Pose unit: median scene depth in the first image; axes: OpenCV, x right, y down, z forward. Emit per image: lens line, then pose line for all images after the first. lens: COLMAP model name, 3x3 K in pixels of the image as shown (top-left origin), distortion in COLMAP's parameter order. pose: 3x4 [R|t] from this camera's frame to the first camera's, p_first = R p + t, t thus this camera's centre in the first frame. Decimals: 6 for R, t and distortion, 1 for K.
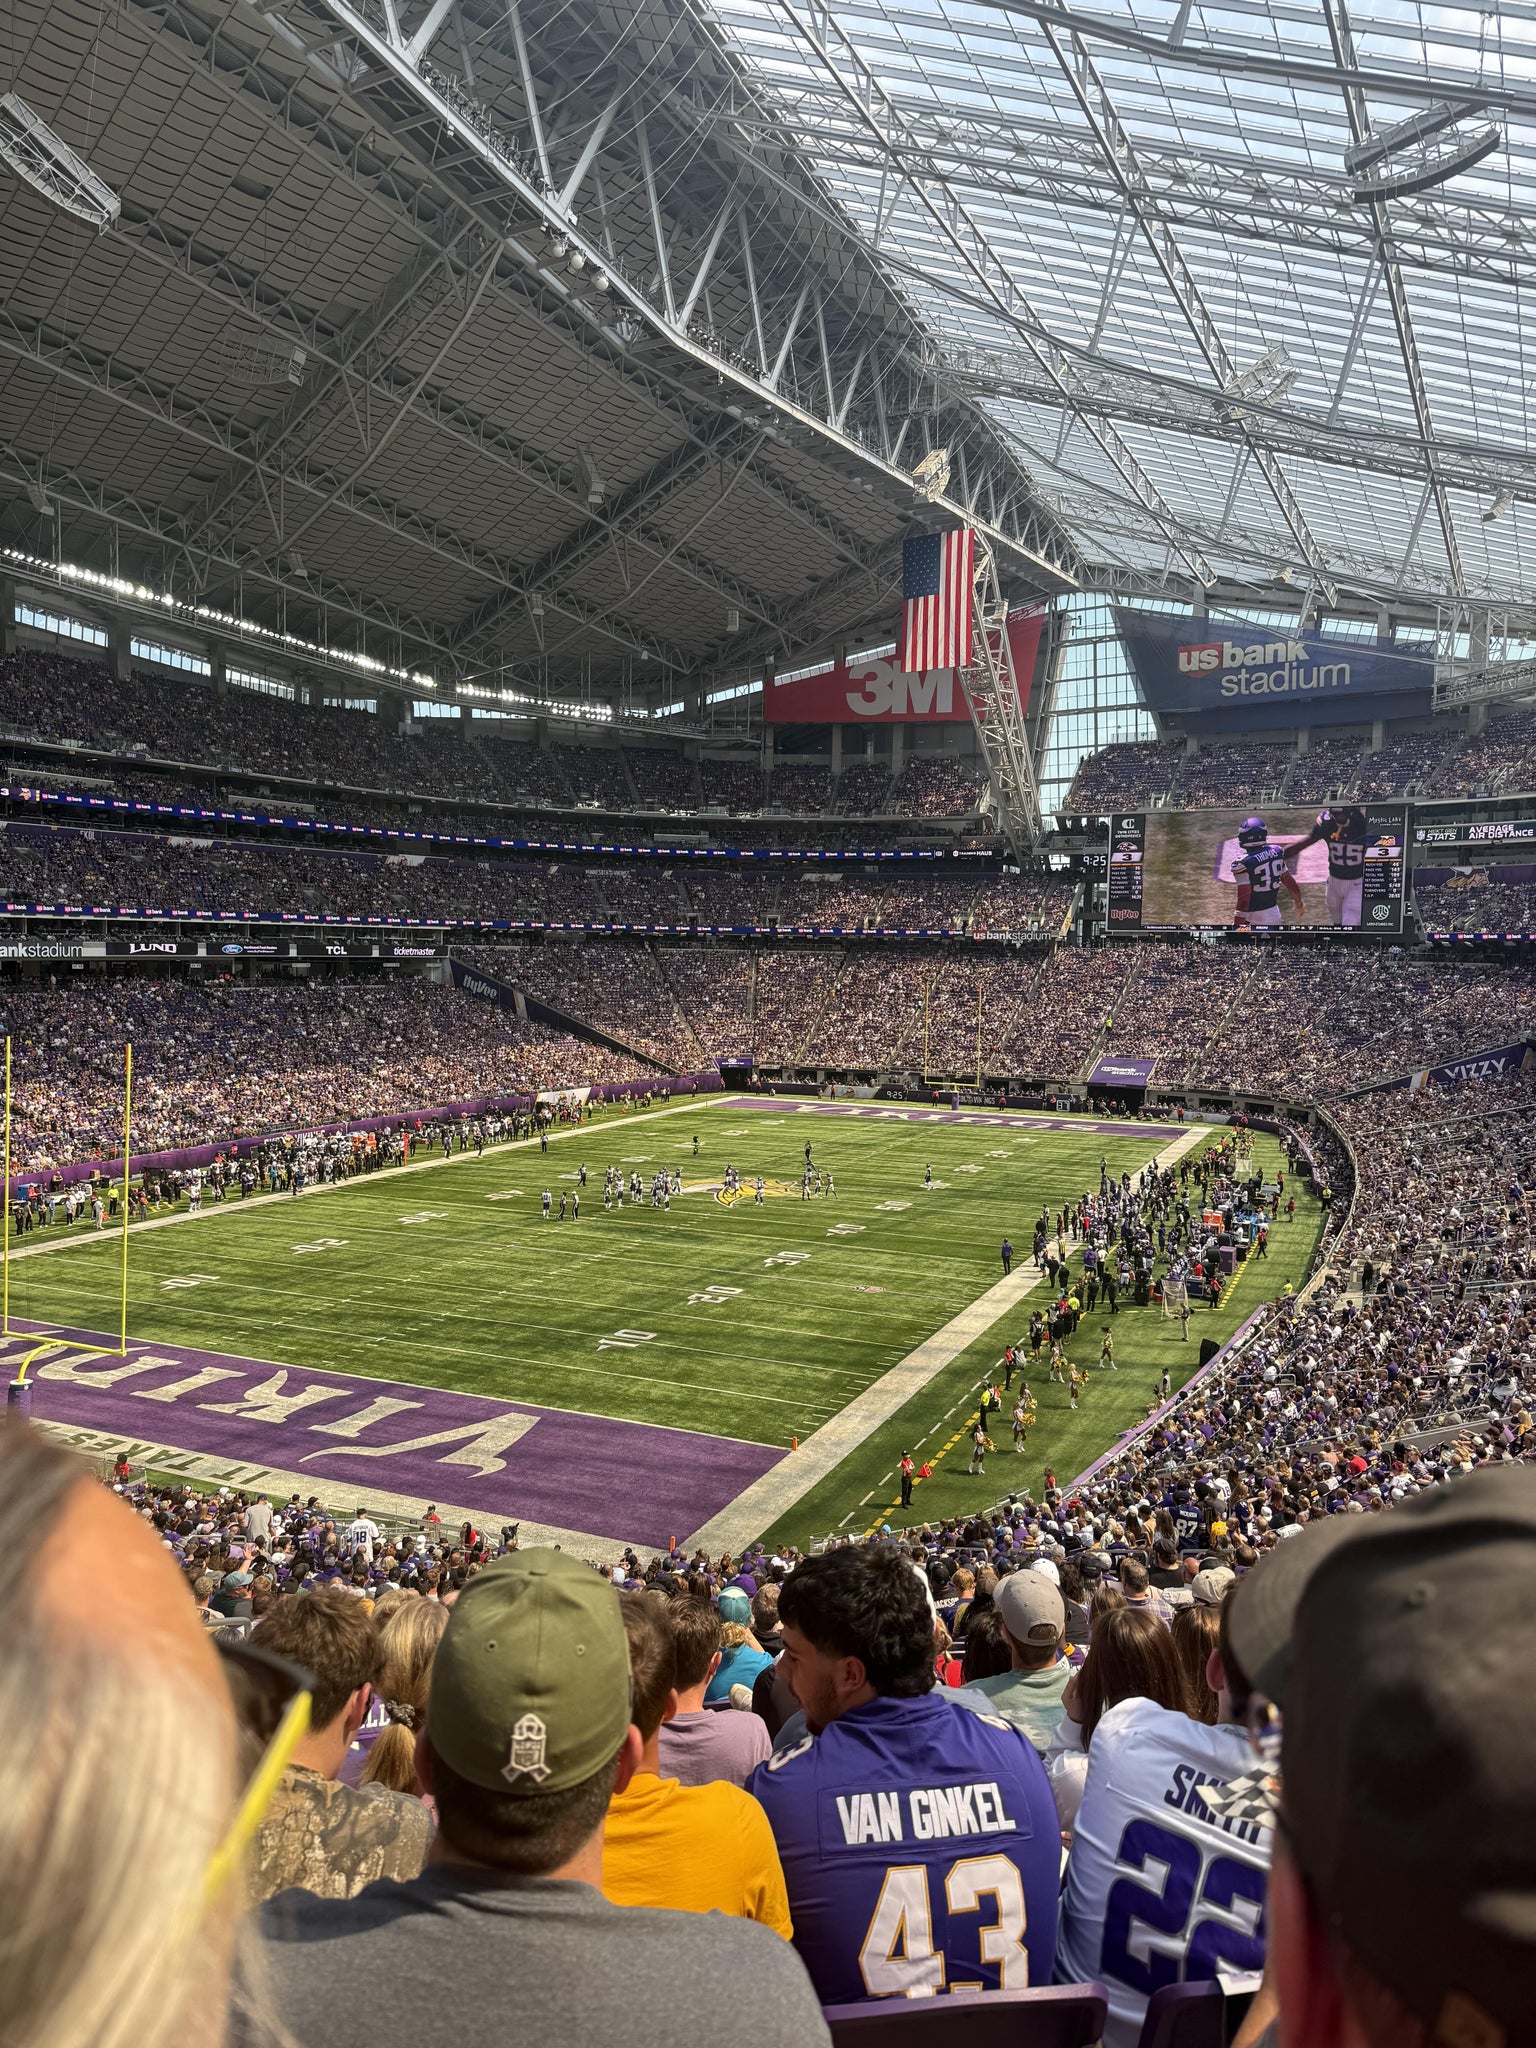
lens RADIAL K [[1424.2, 0, 774.0], [0, 1424.2, 1030.3], [0, 0, 1]] dist [0.132719, -0.243572]
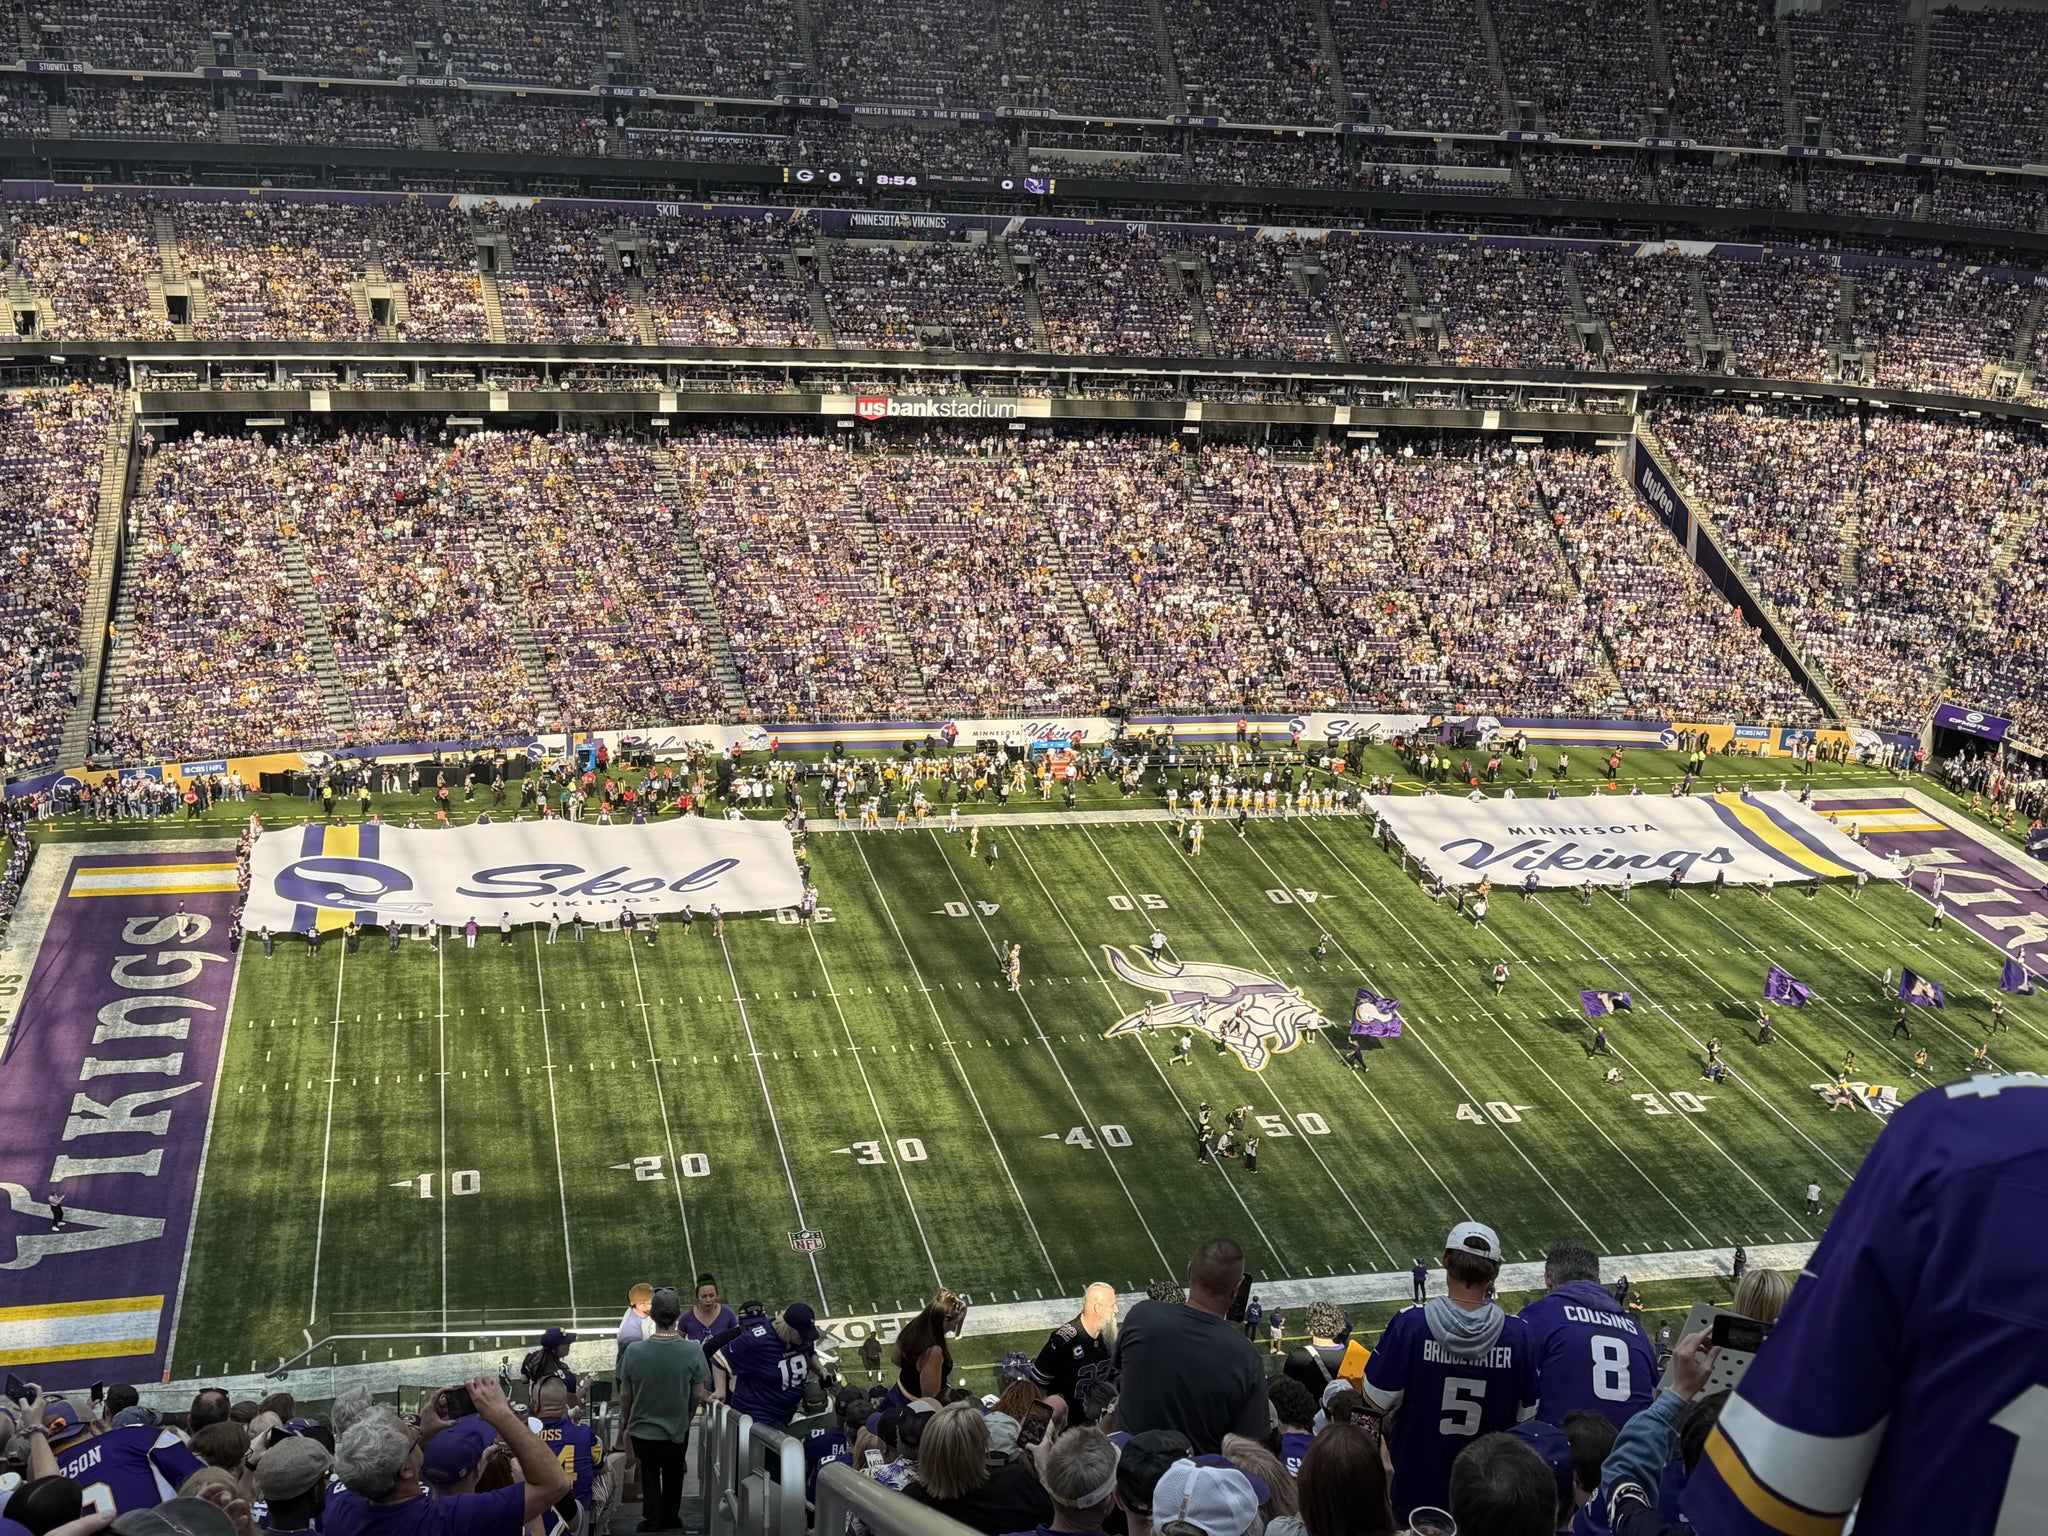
lens RADIAL K [[2315.4, 0, 1020.1], [0, 2315.4, 791.3], [0, 0, 1]] dist [0.166796, -0.253465]
pose [[0.608667, 0.291286, -0.738022, 0.399178], [-0.098797, 0.950757, 0.293769, -0.171875], [0.787251, -0.105893, 0.607473, 0.139386]]
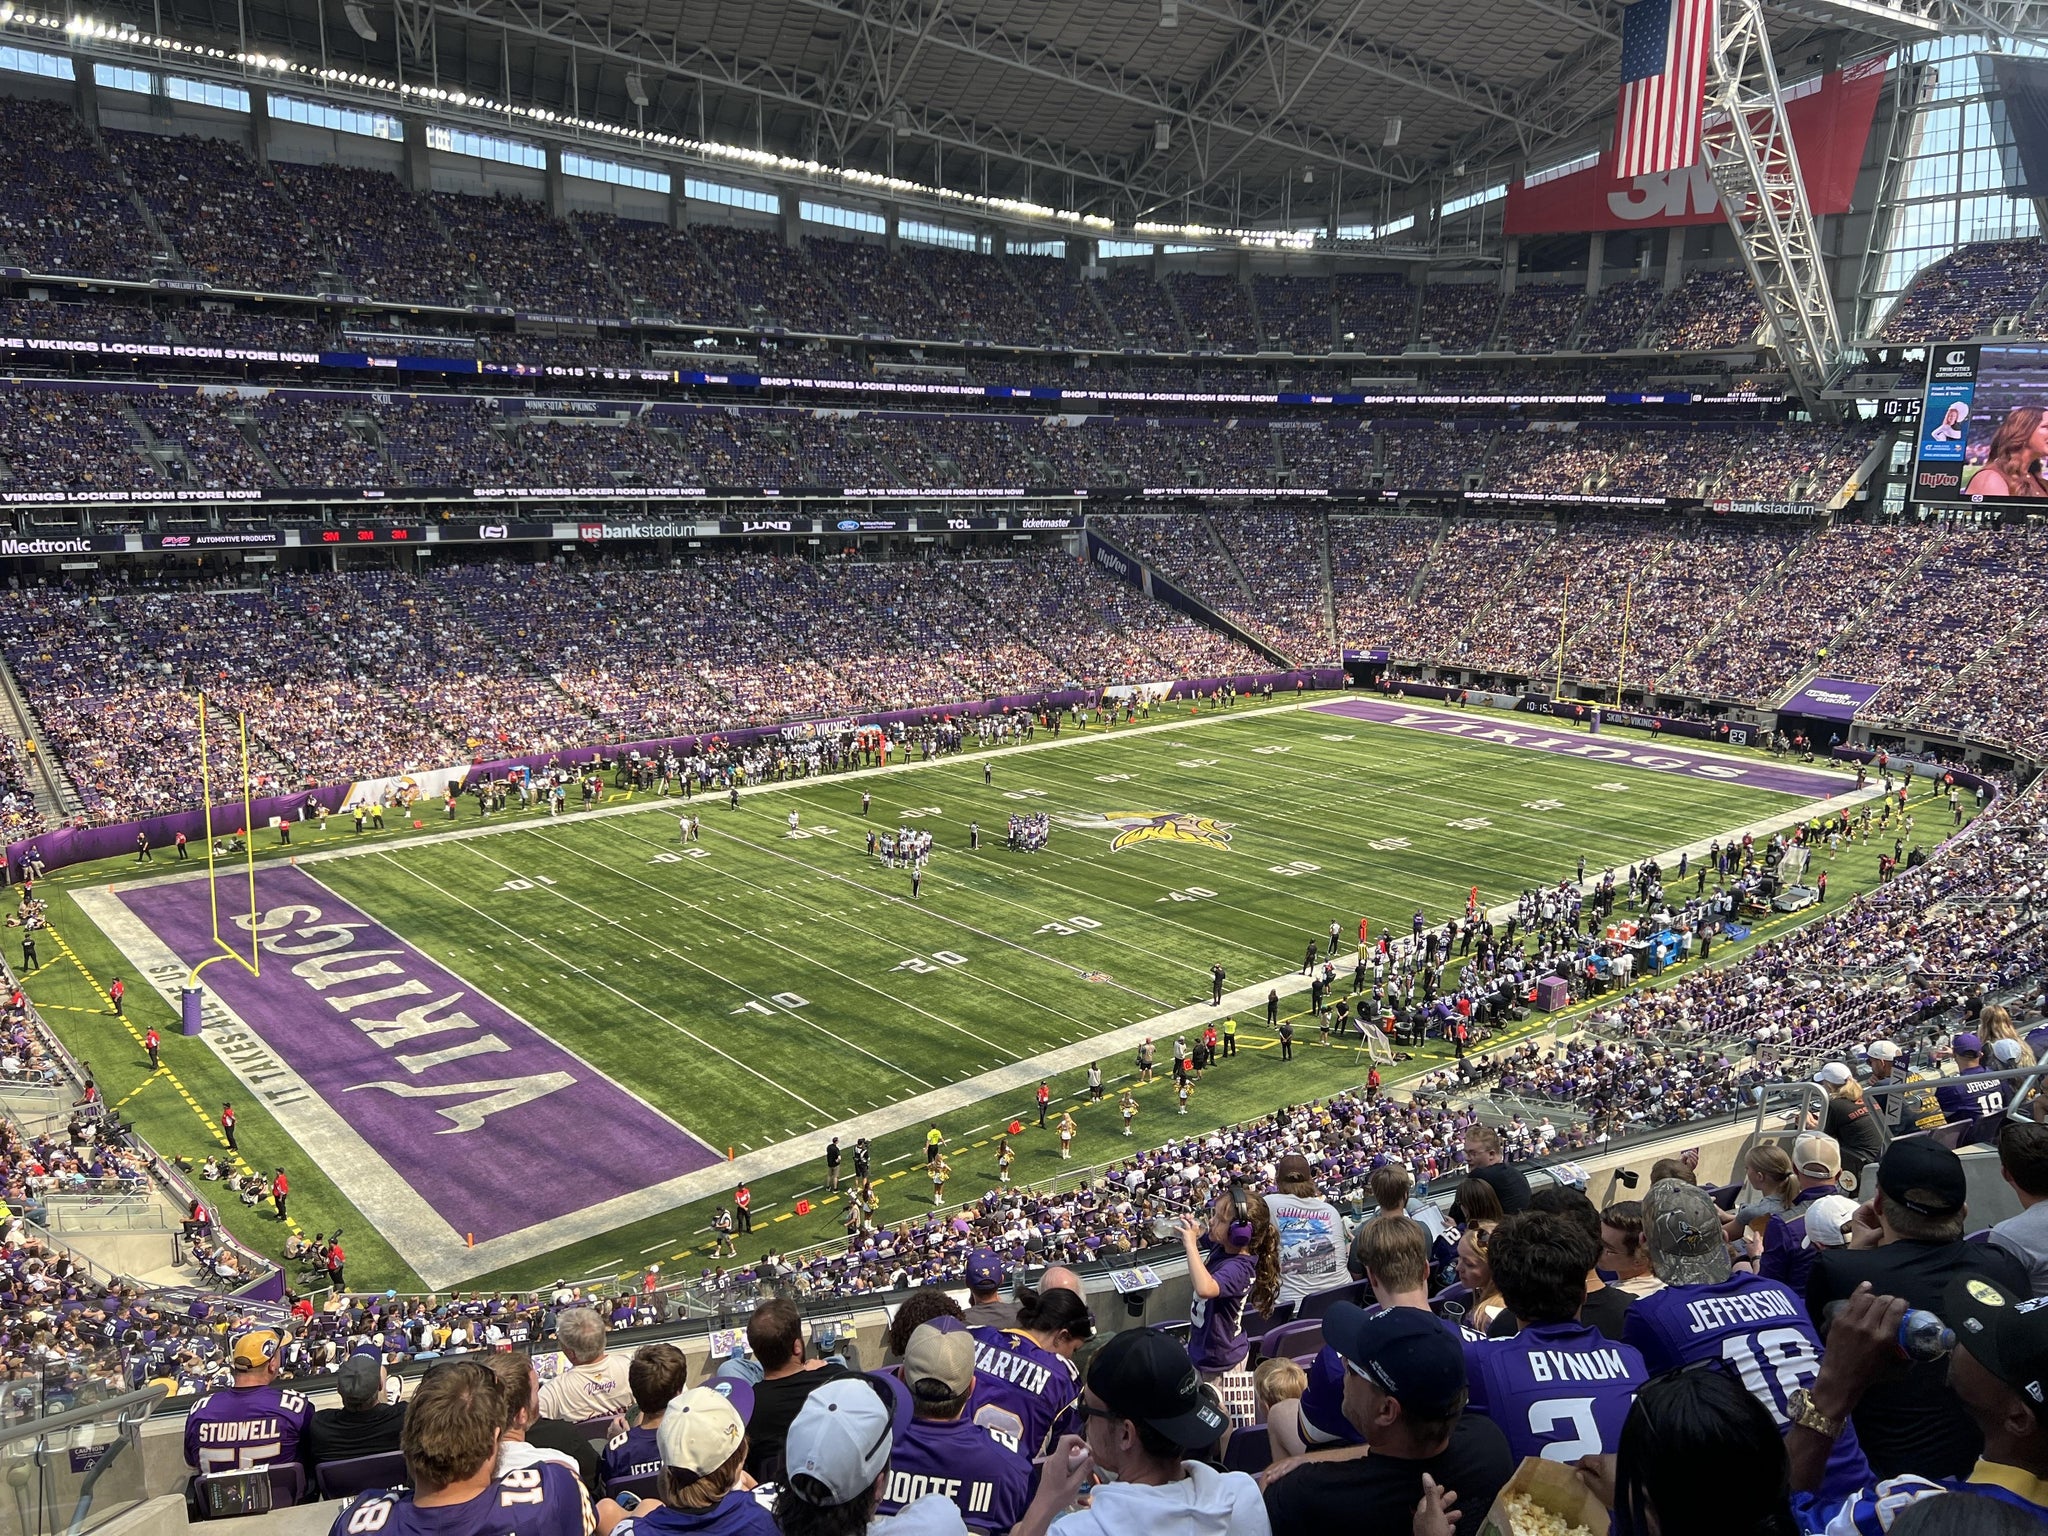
lens RADIAL K [[1556.6, 0, 1042.1], [0, 1556.6, 772.9], [0, 0, 1]] dist [0.072428, -0.098773]
pose [[0.909026, 0.083627, -0.408263, 0.175924], [-0.026066, 0.989150, 0.144576, -0.037737], [0.415924, -0.120781, 0.901343, 0.032998]]
